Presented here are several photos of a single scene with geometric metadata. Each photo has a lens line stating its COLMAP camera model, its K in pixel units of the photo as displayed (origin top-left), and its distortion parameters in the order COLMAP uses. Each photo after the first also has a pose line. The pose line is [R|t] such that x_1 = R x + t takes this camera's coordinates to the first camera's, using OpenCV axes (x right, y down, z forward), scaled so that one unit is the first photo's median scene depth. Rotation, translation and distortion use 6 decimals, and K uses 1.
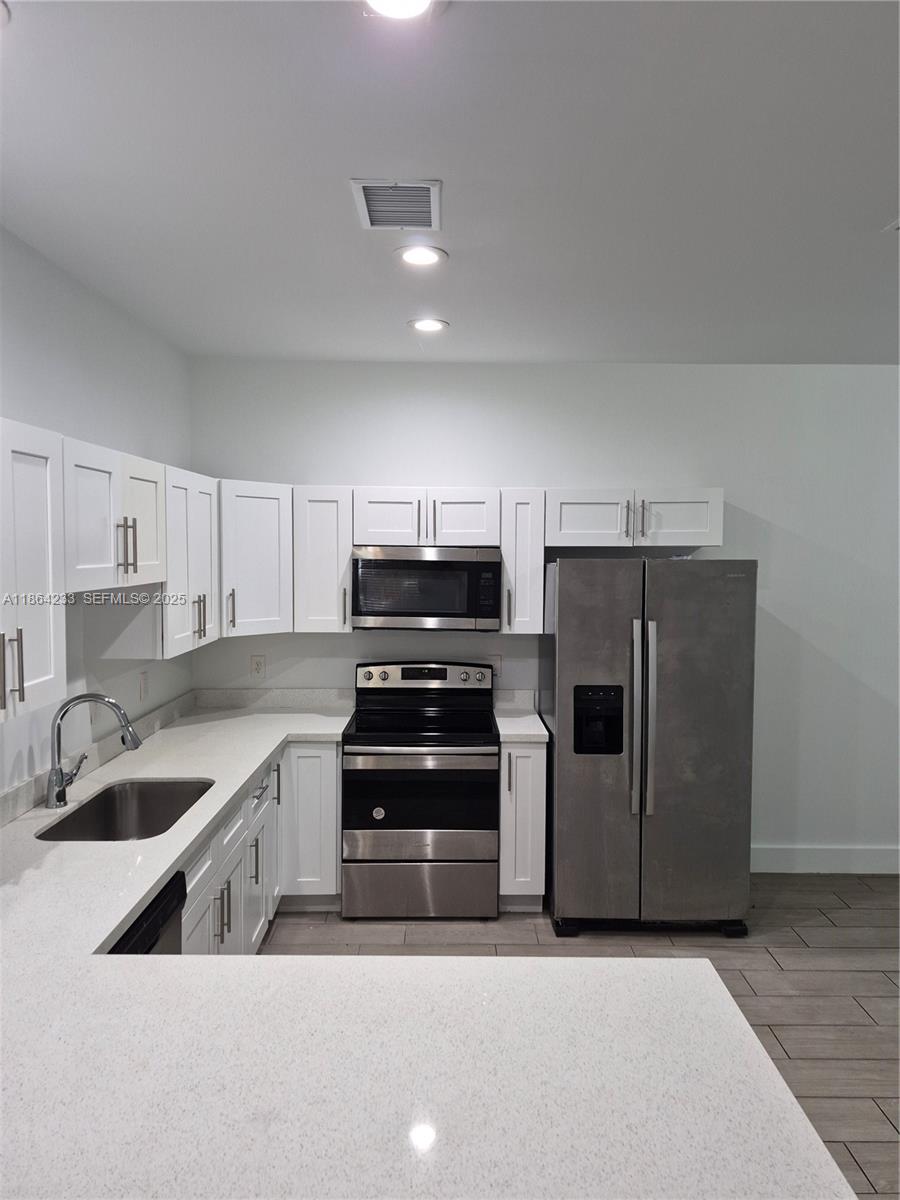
lens RADIAL K [[817.9, 0, 453.1], [0, 817.9, 592.9], [0, 0, 1]] dist [0.111030, -0.124138]
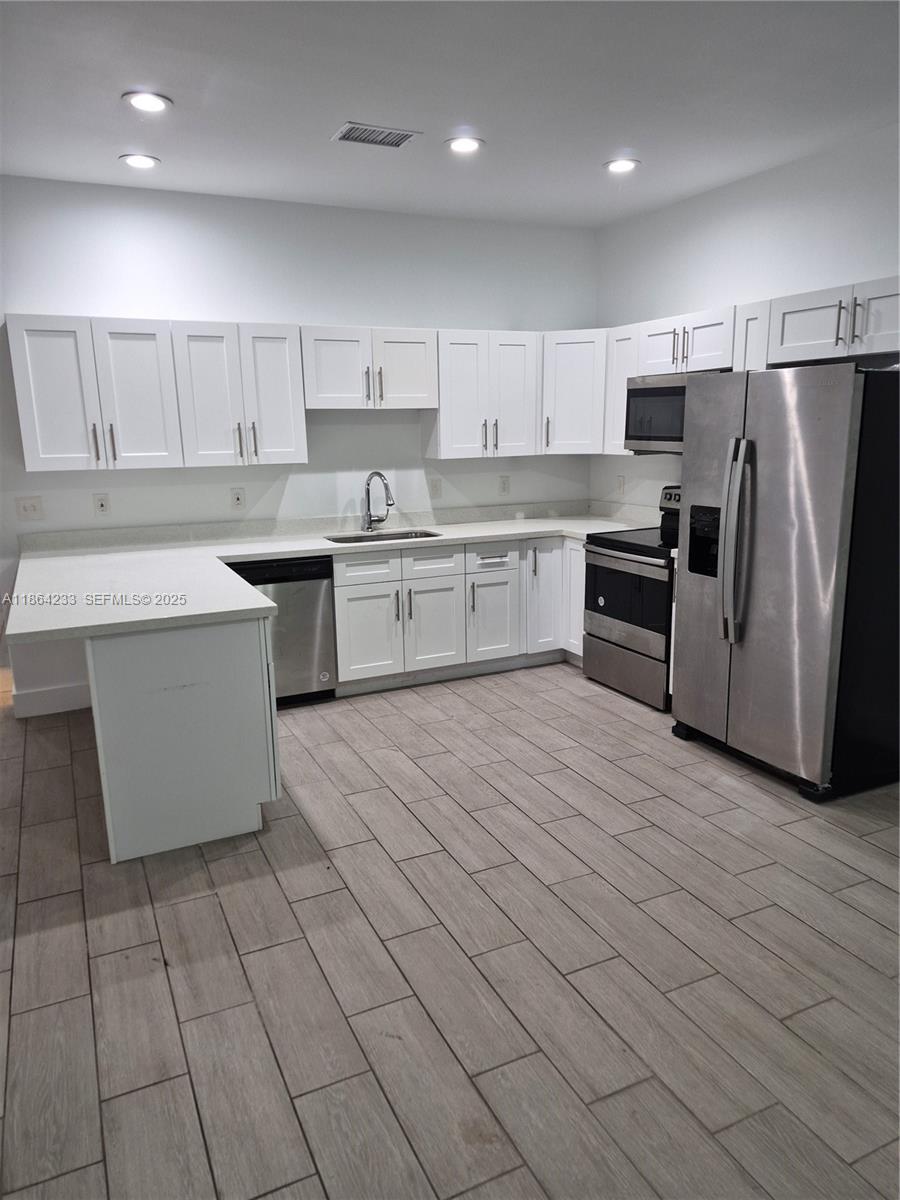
lens RADIAL K [[817.9, 0, 453.1], [0, 817.9, 592.9], [0, 0, 1]] dist [0.111030, -0.124138]
pose [[0.425922, 0.169439, -0.888752, 0.906079], [-0.027218, 0.984262, 0.174604, 0.046539], [0.904350, -0.050178, 0.423831, 0.278487]]
